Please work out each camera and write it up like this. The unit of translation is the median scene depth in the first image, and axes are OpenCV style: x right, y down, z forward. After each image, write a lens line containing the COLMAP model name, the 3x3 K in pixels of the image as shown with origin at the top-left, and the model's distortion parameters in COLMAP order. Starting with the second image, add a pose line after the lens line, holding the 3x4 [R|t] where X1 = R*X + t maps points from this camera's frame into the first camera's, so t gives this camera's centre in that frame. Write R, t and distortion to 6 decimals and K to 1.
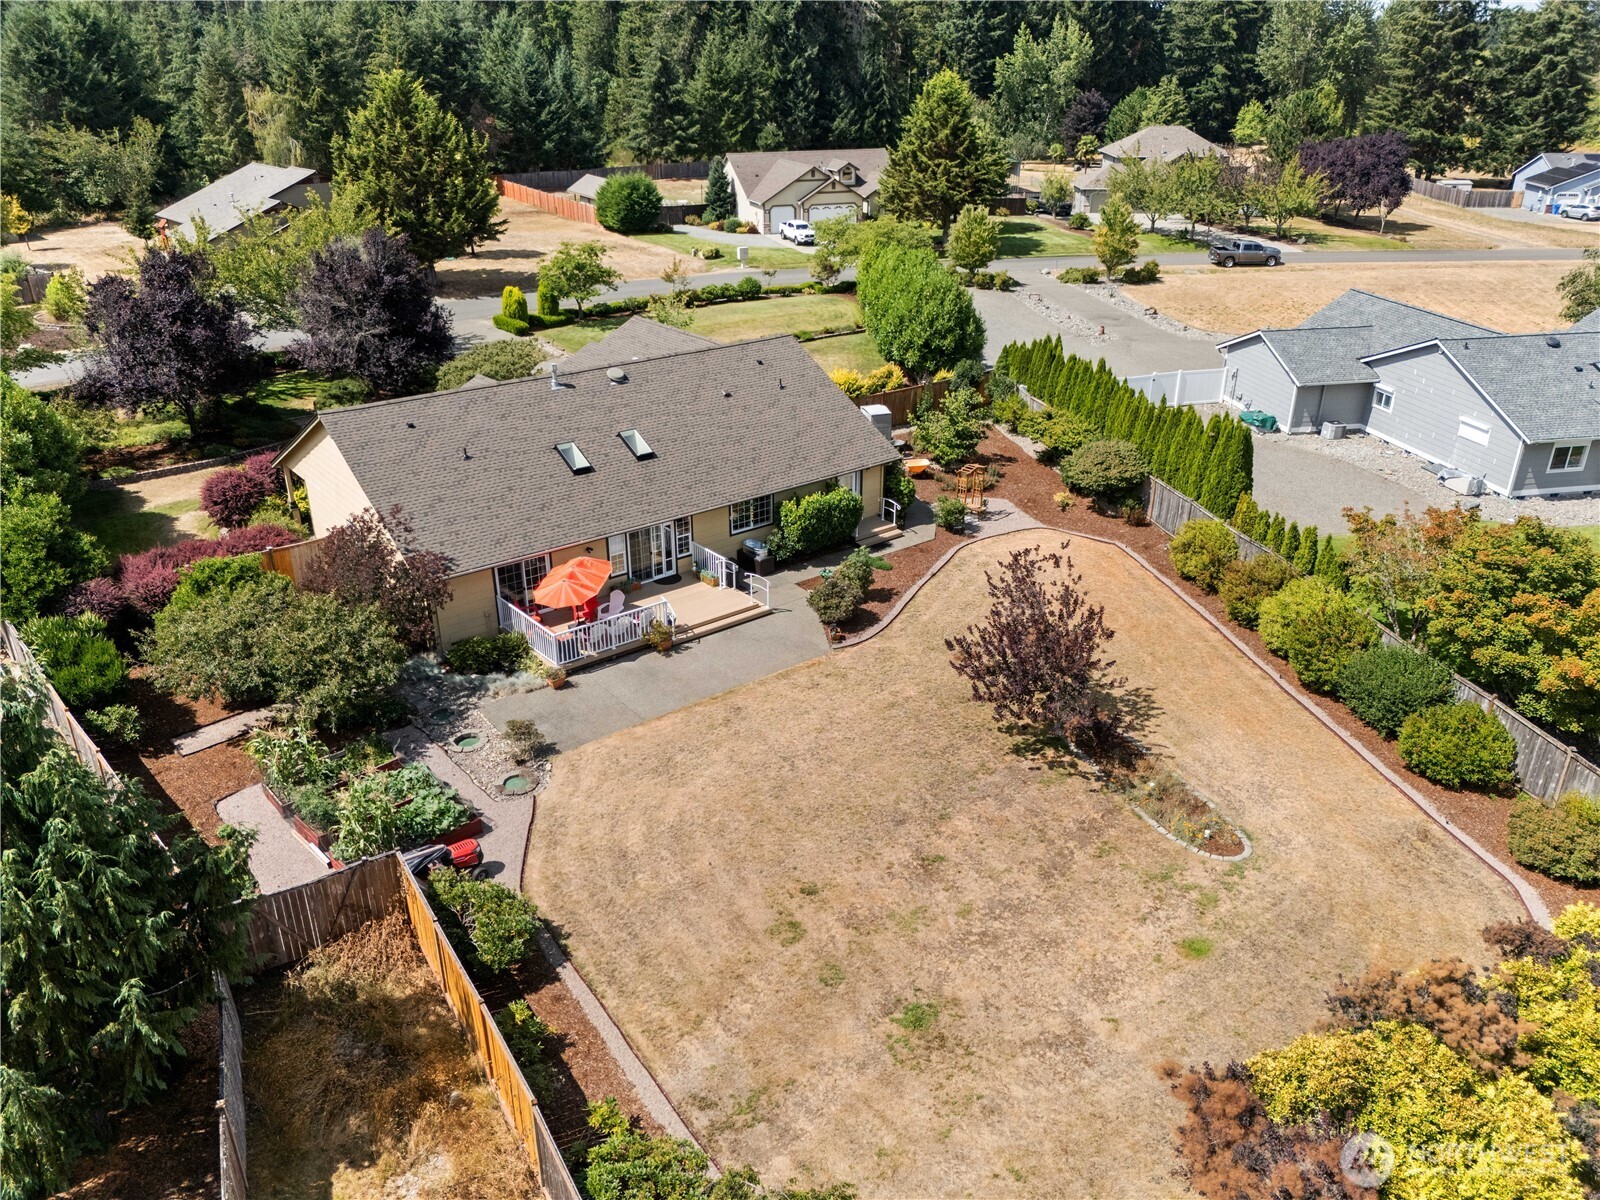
lens RADIAL K [[1128.1, 0, 810.0], [0, 1128.1, 606.9], [0, 0, 1]] dist [0.027611, -0.006035]
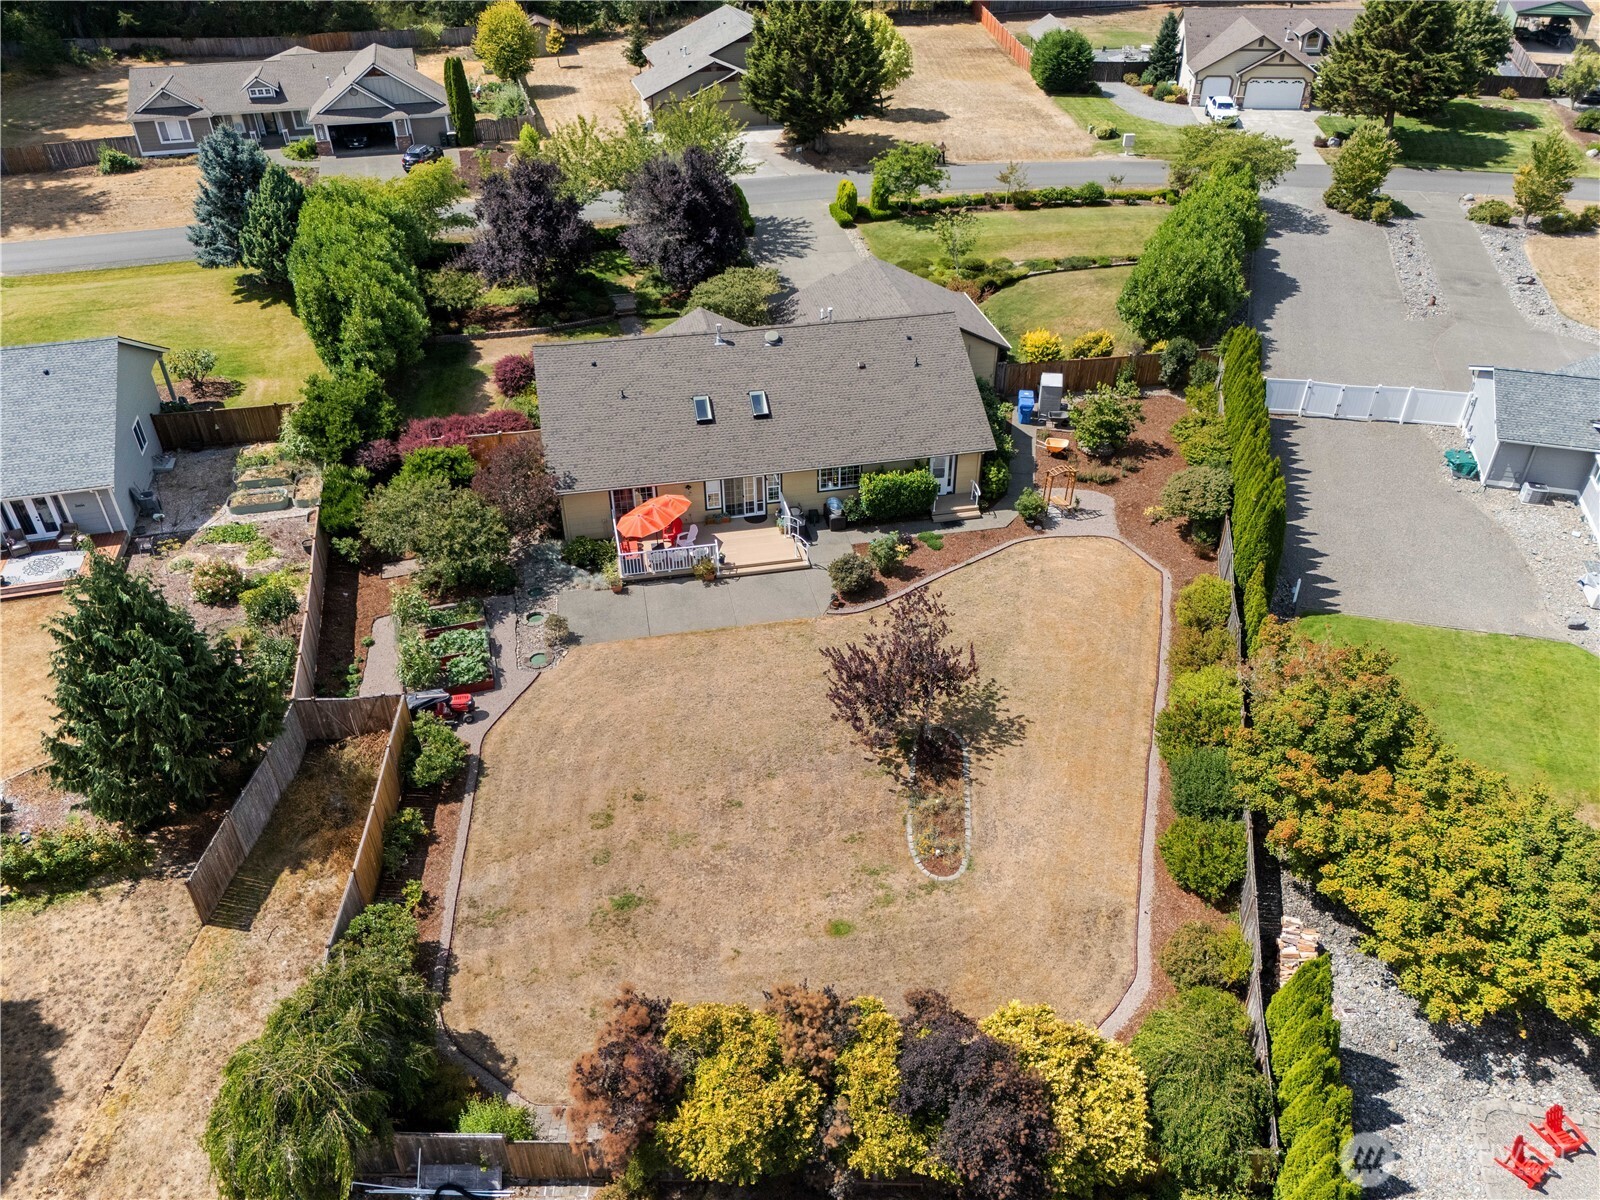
lens RADIAL K [[1103.4, 0, 800.0], [0, 1103.4, 600.0], [0, 0, 1]] dist [0.050050, -0.047230]
pose [[0.896714, 0.257045, -0.360321, 0.354850], [-0.194494, 0.960112, 0.200892, -0.178175], [0.397587, -0.110063, 0.910940, -0.101752]]
